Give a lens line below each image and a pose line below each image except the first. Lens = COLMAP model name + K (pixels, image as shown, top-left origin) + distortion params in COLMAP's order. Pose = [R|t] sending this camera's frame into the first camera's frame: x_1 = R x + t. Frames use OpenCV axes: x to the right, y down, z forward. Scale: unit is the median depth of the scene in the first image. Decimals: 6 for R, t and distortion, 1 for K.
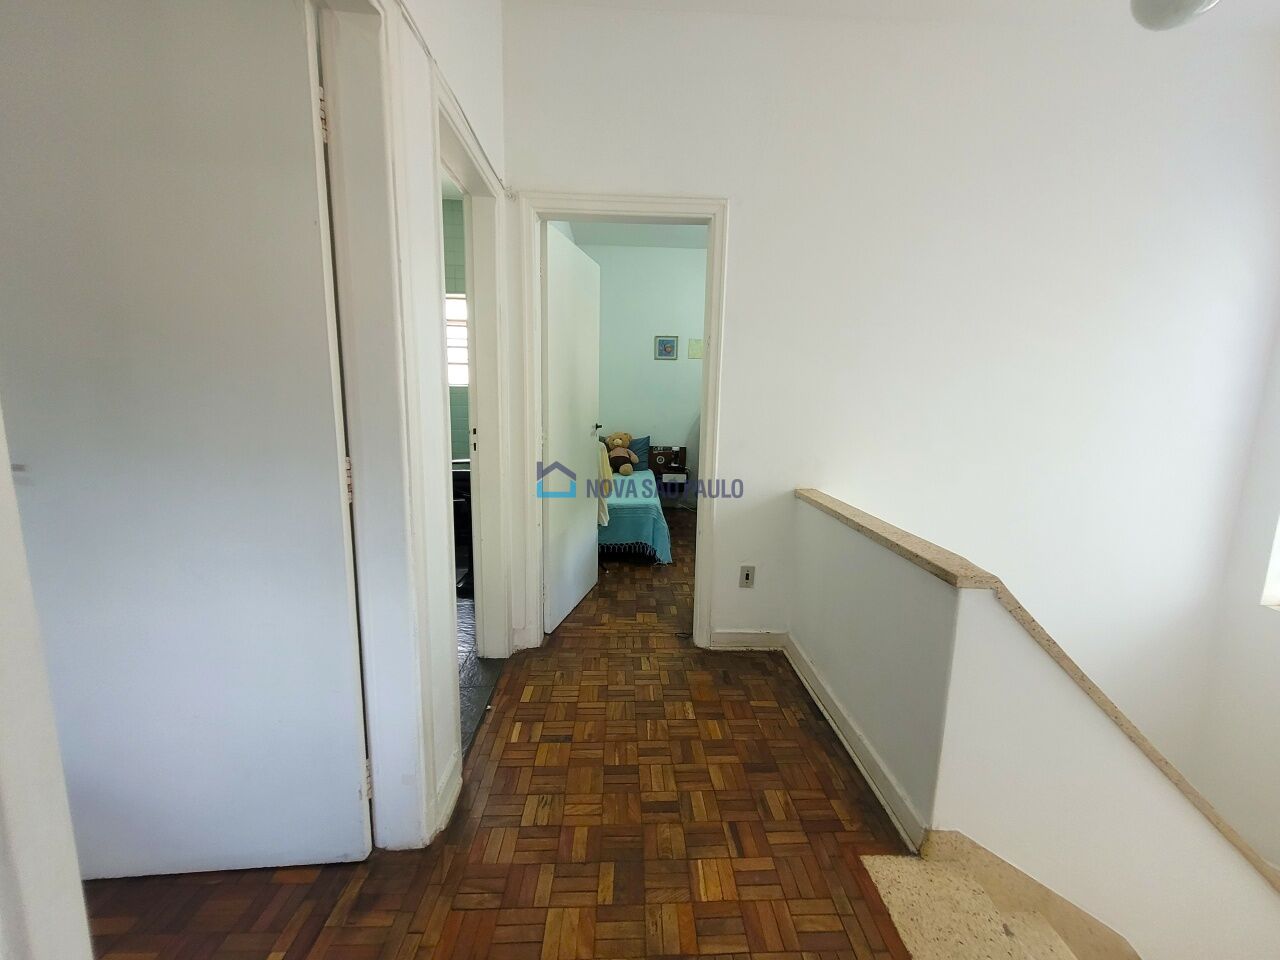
lens RADIAL K [[505.7, 0, 639.6], [0, 505.7, 477.4], [0, 0, 1]] dist [0.001085, 0.000147]
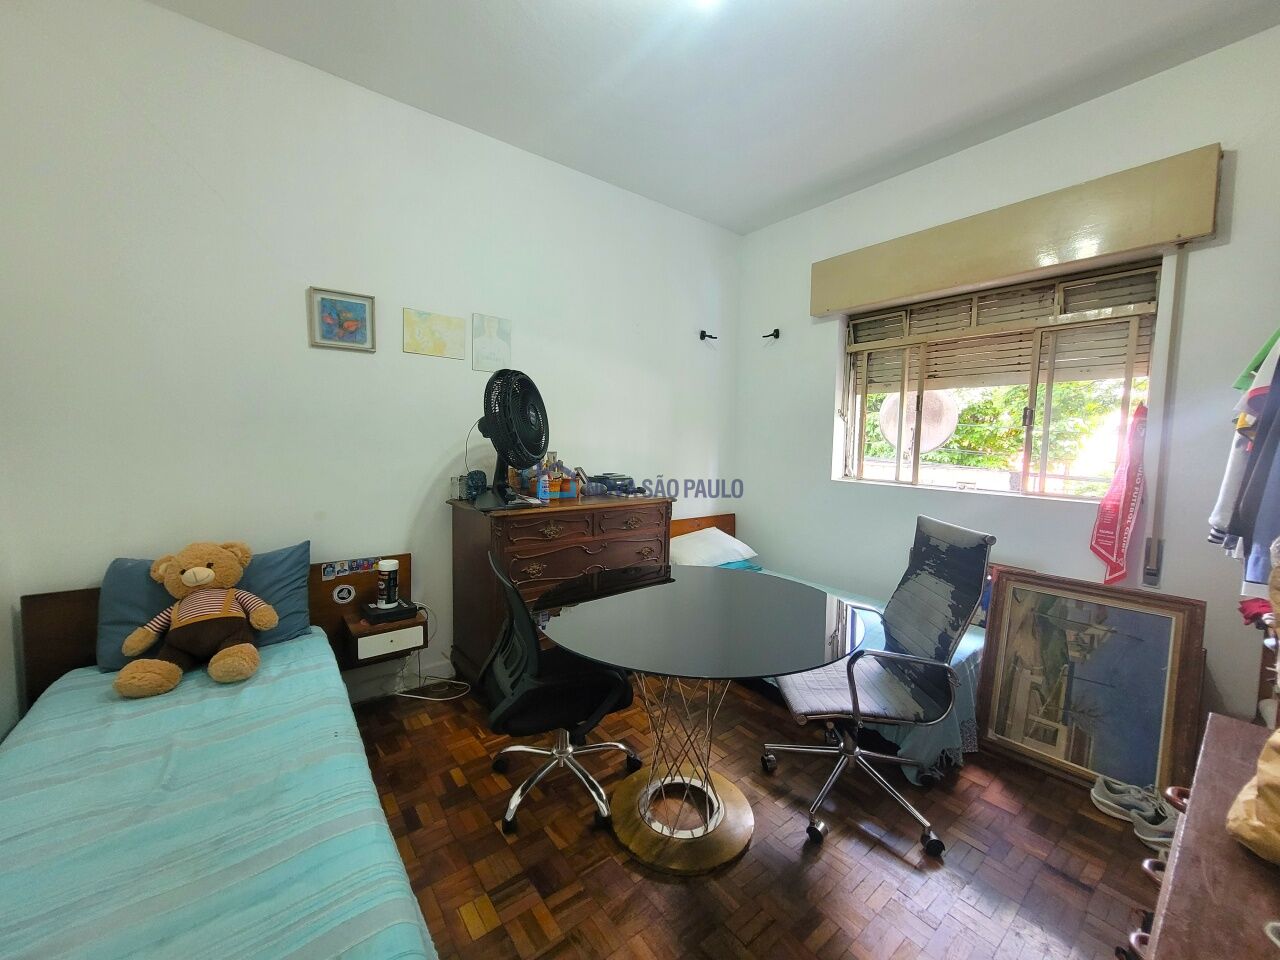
lens RADIAL K [[505.7, 0, 641.2], [0, 505.7, 484.4], [0, 0, 1]] dist [0.001085, 0.000147]
pose [[0.799766, -0.051607, 0.598090, -0.006153], [0.089162, 0.995459, -0.033332, -0.089389], [-0.593654, 0.079984, 0.800735, 0.539932]]
